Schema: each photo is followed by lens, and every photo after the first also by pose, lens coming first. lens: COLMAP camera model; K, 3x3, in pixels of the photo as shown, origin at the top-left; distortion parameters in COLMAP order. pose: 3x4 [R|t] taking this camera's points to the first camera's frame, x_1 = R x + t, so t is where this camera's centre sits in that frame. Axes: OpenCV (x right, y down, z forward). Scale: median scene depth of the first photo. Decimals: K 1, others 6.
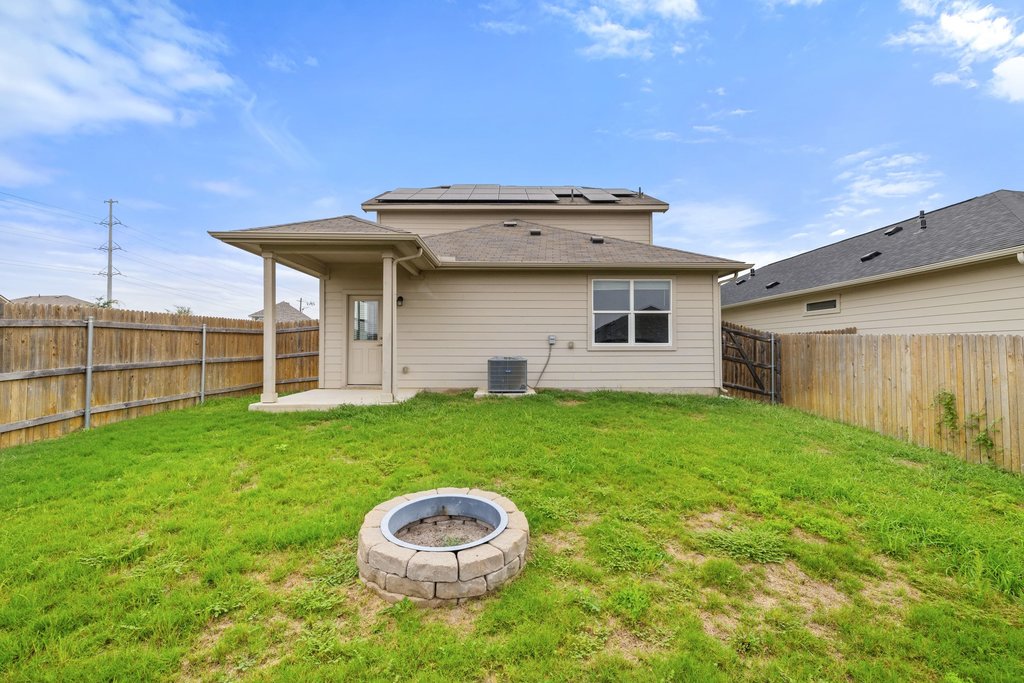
lens RADIAL K [[433.9, 0, 543.0], [0, 433.9, 335.7], [0, 0, 1]] dist [0.008528, -0.001599]
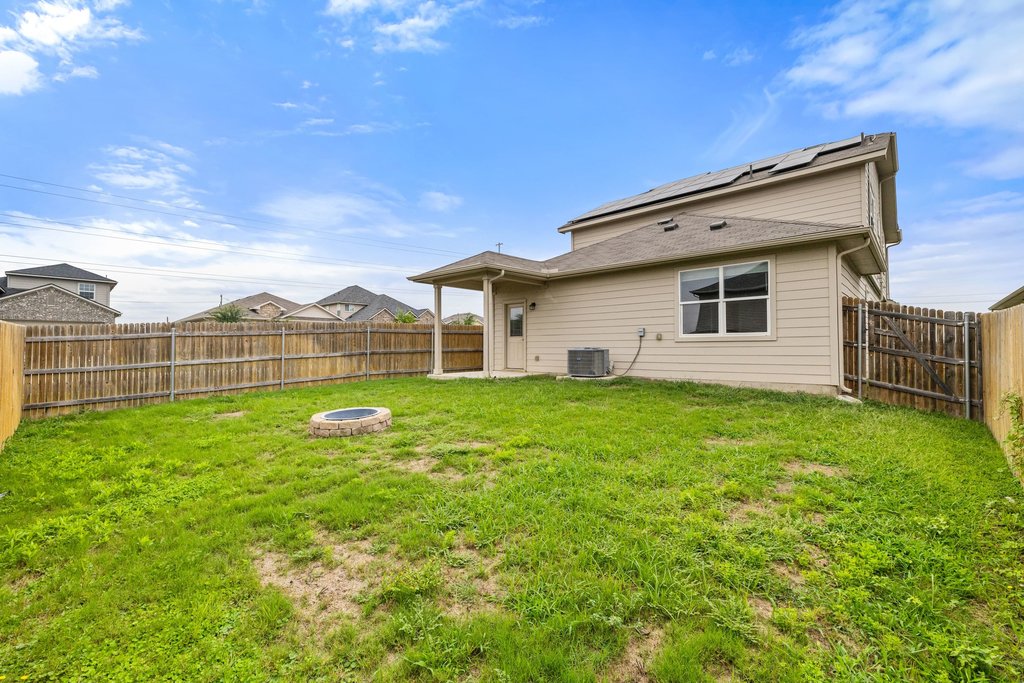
lens RADIAL K [[433.9, 0, 507.3], [0, 433.9, 336.8], [0, 0, 1]] dist [0.008528, -0.001599]
pose [[0.716300, -0.020603, -0.697488, 0.531684], [0.024522, 0.999690, -0.004347, 0.017323], [0.697361, -0.013990, 0.716583, -0.004513]]
